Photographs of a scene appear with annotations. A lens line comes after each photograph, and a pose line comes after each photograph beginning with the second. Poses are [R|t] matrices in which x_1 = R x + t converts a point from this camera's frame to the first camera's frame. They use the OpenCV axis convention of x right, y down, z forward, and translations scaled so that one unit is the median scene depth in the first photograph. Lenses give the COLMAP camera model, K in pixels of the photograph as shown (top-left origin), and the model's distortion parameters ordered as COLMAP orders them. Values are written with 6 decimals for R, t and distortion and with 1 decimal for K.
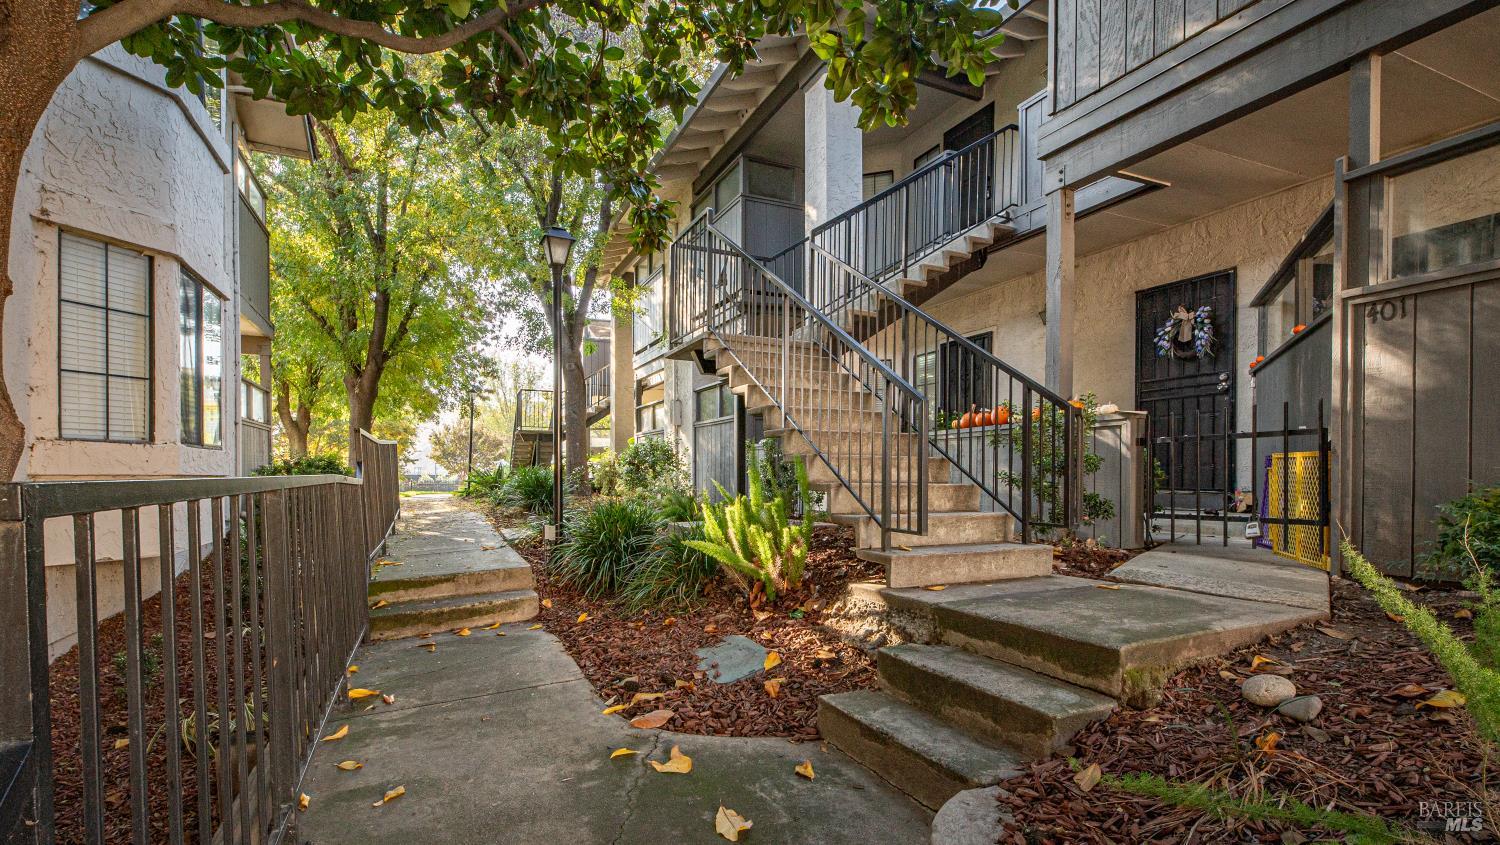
lens RADIAL K [[709.1, 0, 746.7], [0, 709.1, 472.9], [0, 0, 1]] dist [0.009810, -0.000101]
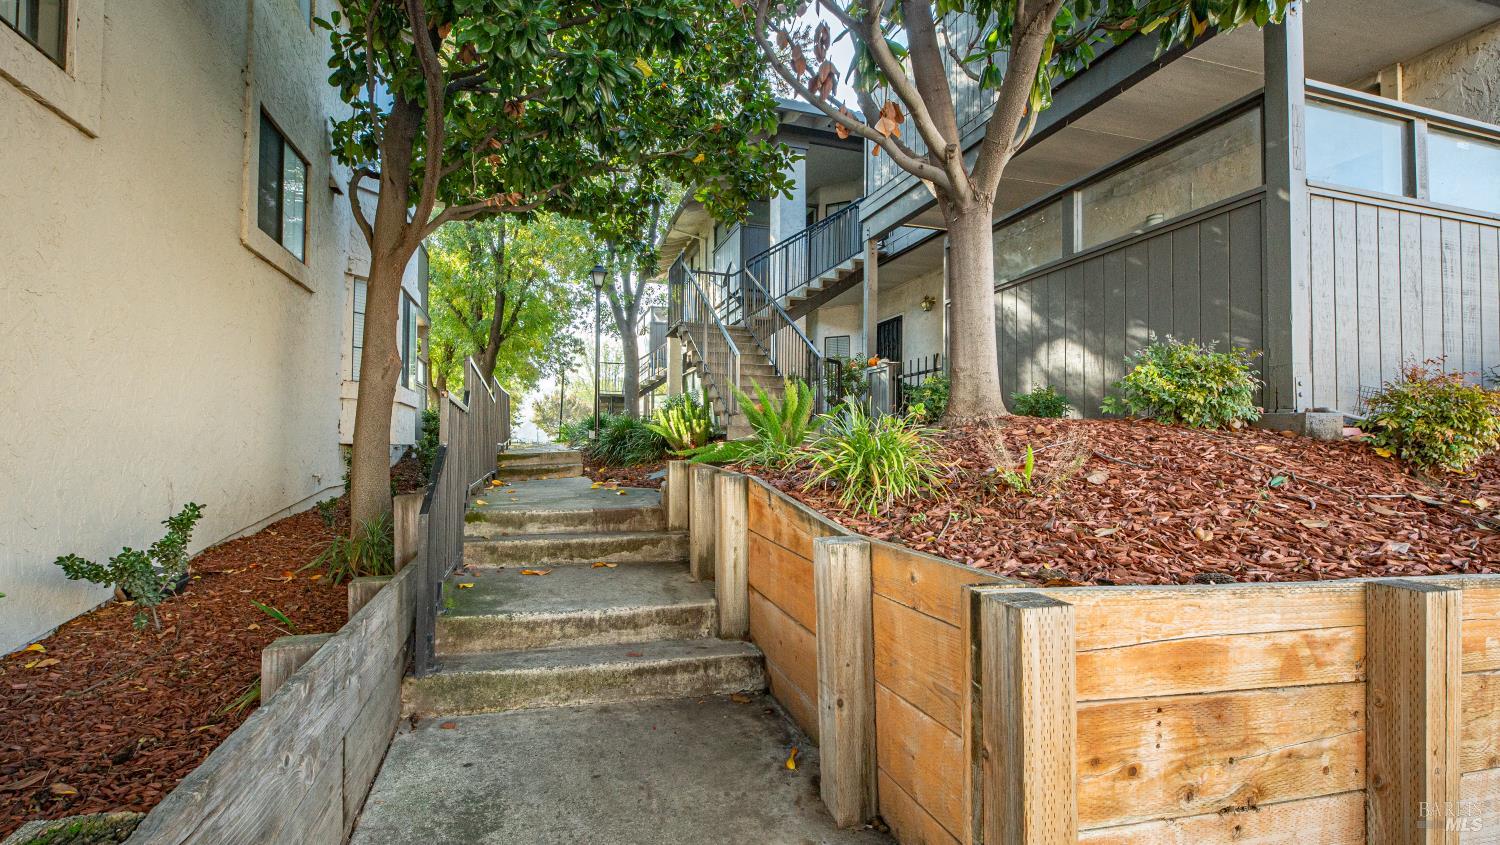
lens RADIAL K [[699.2, 0, 750.0], [0, 699.2, 422.5], [0, 0, 1]] dist [0.013199, -0.000212]
pose [[0.992797, 0.001106, -0.119806, 0.134384], [-0.005620, 0.999286, -0.037350, 0.047710], [0.119679, 0.037755, 0.992094, -0.286849]]
